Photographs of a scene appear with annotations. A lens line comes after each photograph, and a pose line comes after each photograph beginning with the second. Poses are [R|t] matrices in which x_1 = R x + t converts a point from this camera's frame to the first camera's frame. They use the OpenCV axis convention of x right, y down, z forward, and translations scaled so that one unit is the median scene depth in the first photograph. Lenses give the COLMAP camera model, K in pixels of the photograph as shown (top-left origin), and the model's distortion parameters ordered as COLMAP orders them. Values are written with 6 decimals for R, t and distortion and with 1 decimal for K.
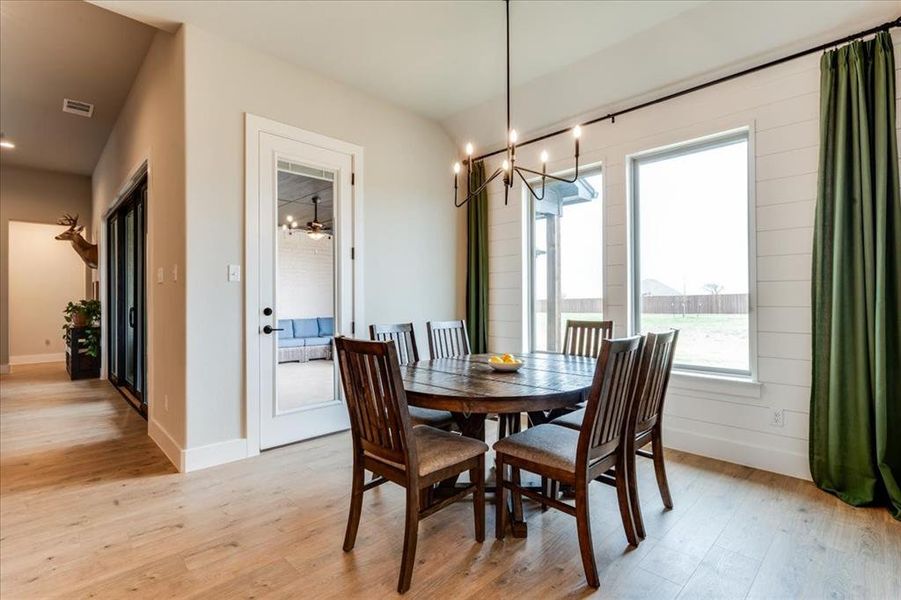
lens RADIAL K [[419.8, 0, 454.0], [0, 419.8, 301.0], [0, 0, 1]] dist [-0.000849, 0.000019]
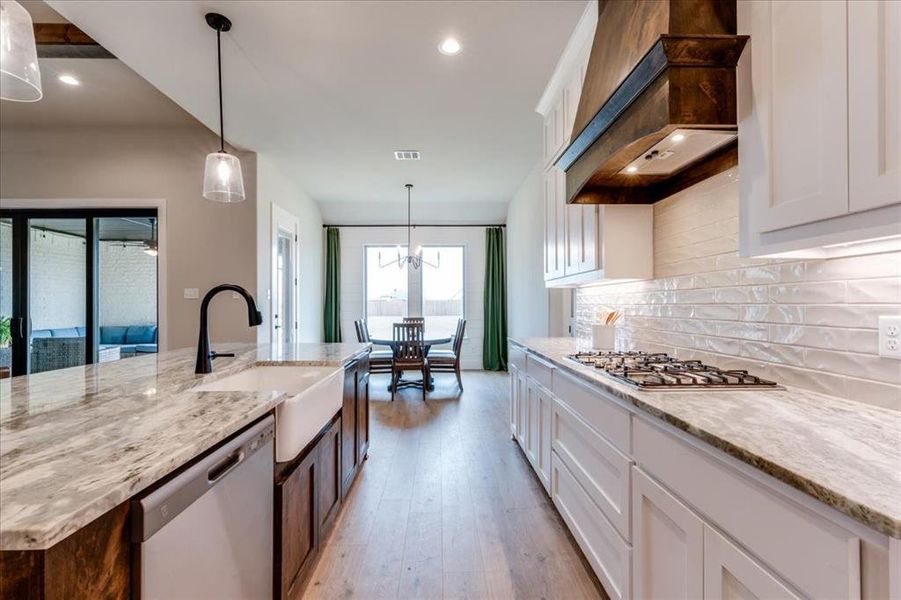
lens RADIAL K [[419.8, 0, 454.0], [0, 419.8, 301.0], [0, 0, 1]] dist [-0.000849, 0.000019]
pose [[0.682790, 0.006926, 0.730582, -1.295491], [0.002909, 0.999921, -0.012197, -0.015825], [-0.730609, 0.010454, 0.682716, -0.781521]]
